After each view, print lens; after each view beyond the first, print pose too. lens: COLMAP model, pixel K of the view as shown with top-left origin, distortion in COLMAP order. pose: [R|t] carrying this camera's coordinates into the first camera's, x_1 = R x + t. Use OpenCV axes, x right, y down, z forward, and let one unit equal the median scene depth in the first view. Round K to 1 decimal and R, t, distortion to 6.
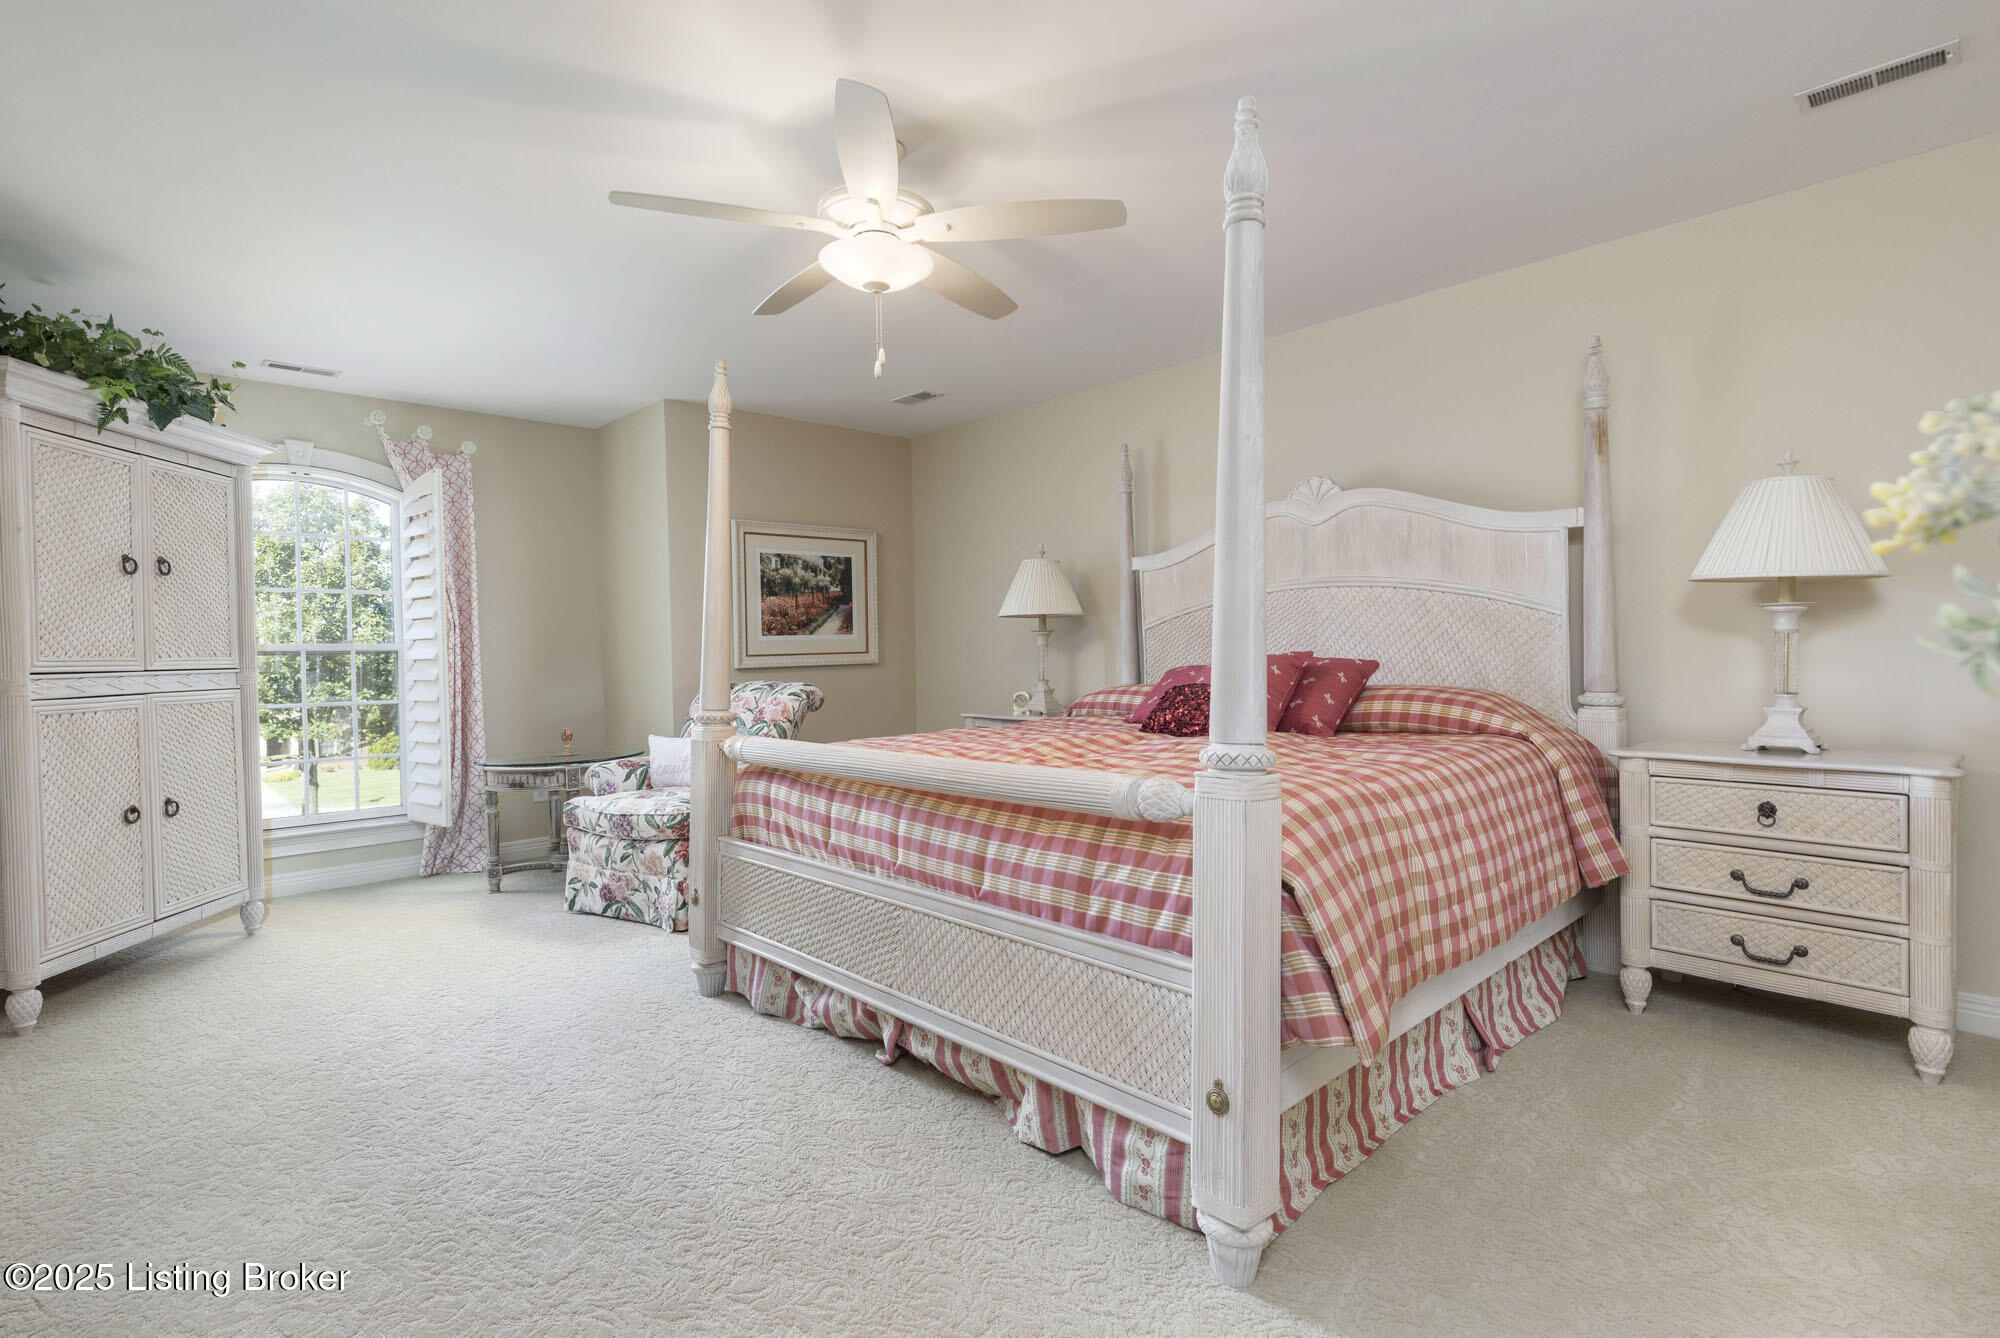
lens RADIAL K [[928.2, 0, 991.5], [0, 928.2, 647.9], [0, 0, 1]] dist [0.001495, -0.000025]
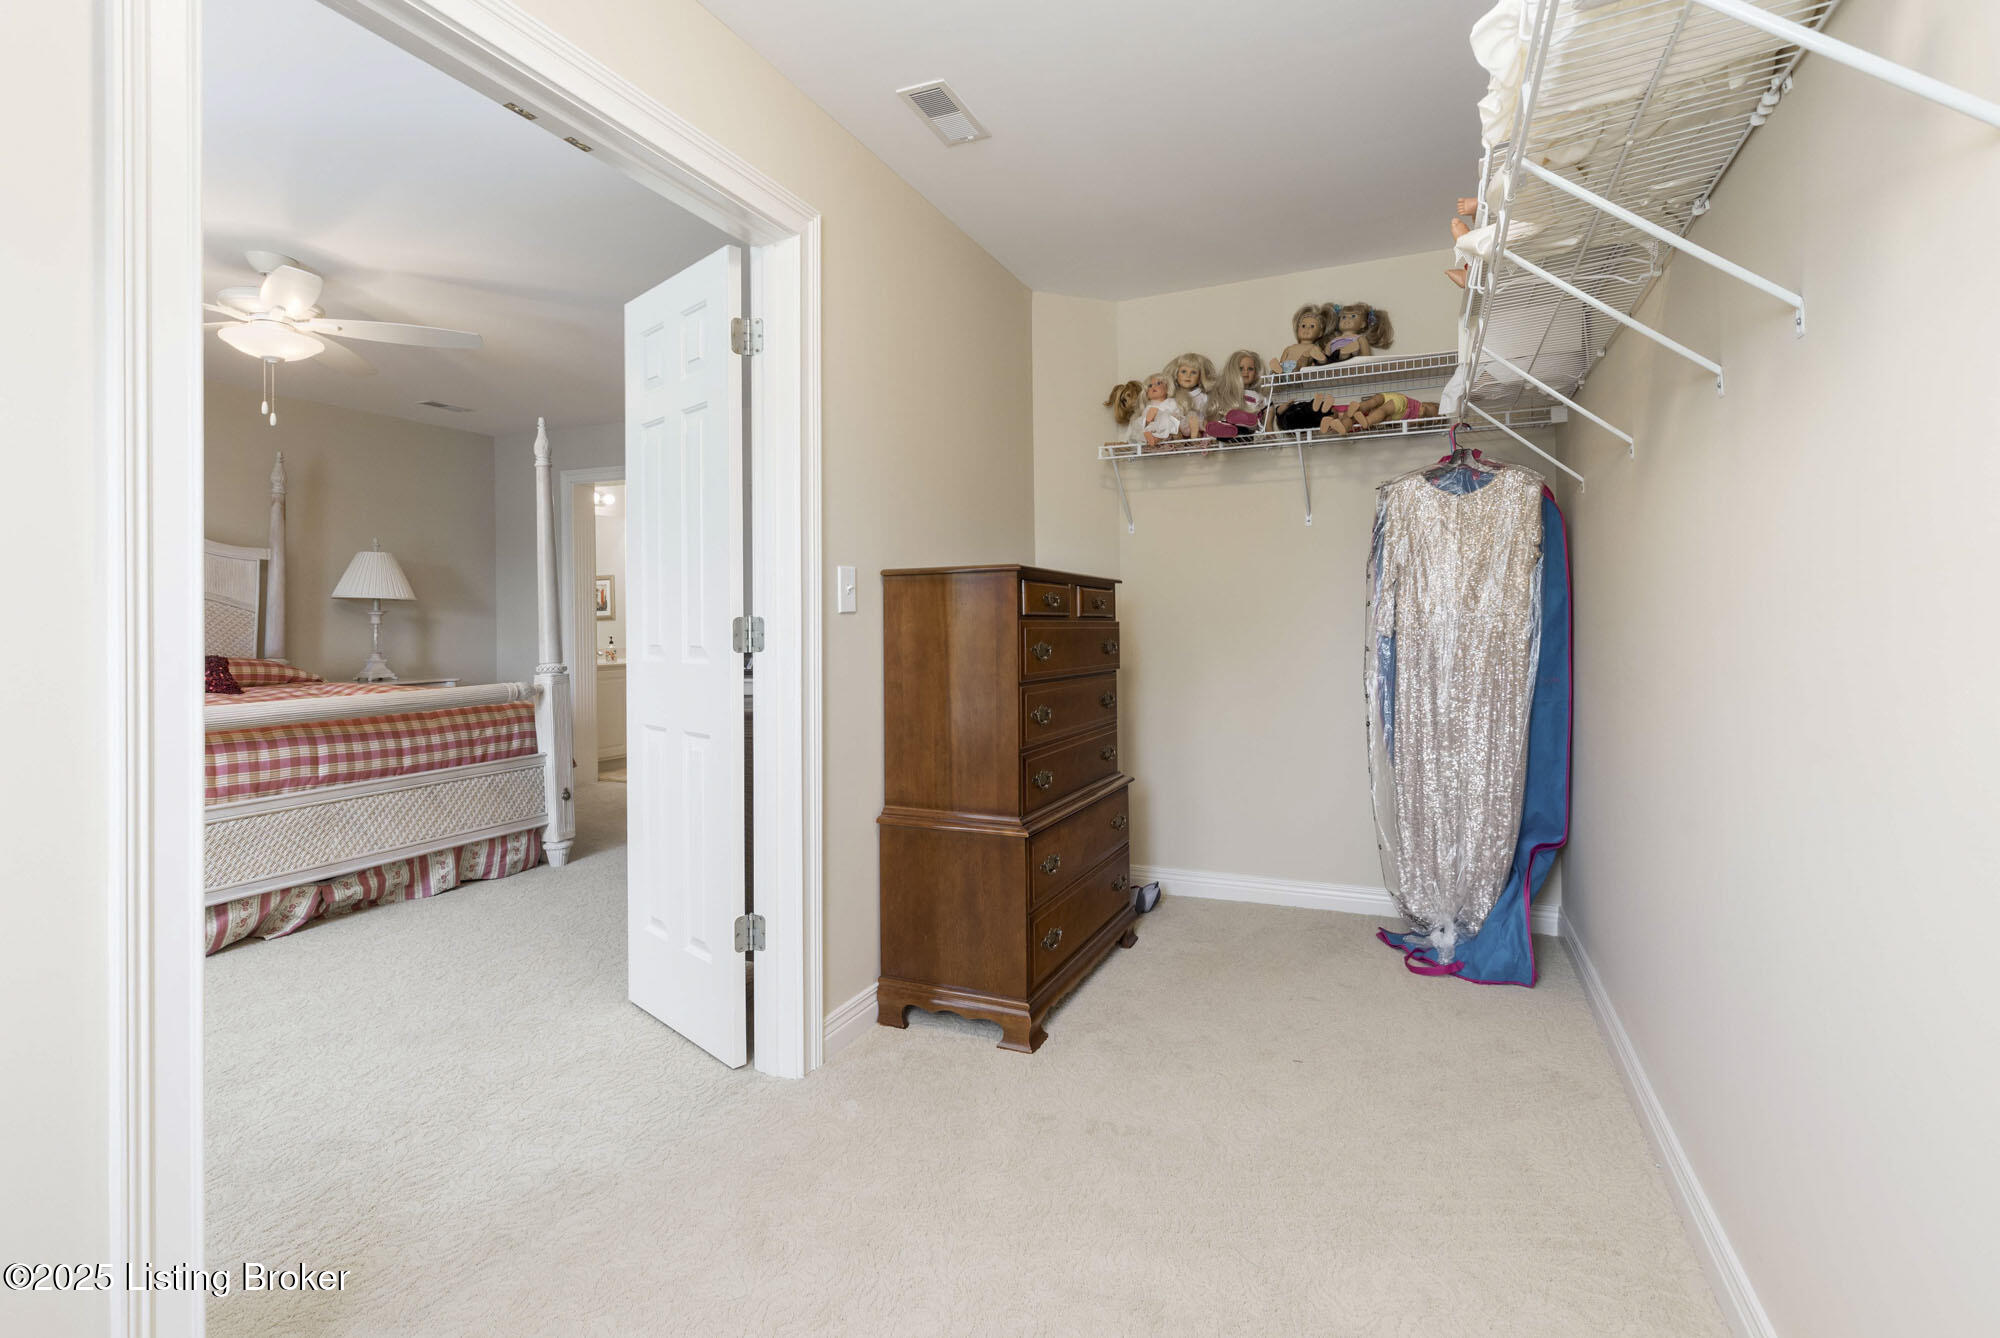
lens RADIAL K [[928.2, 0, 991.5], [0, 928.2, 647.9], [0, 0, 1]] dist [0.001495, -0.000025]
pose [[-0.376261, -0.001386, 0.926513, -2.146640], [0.015421, 0.999851, 0.007758, 0.047895], [-0.926385, 0.017207, -0.376184, 0.684052]]
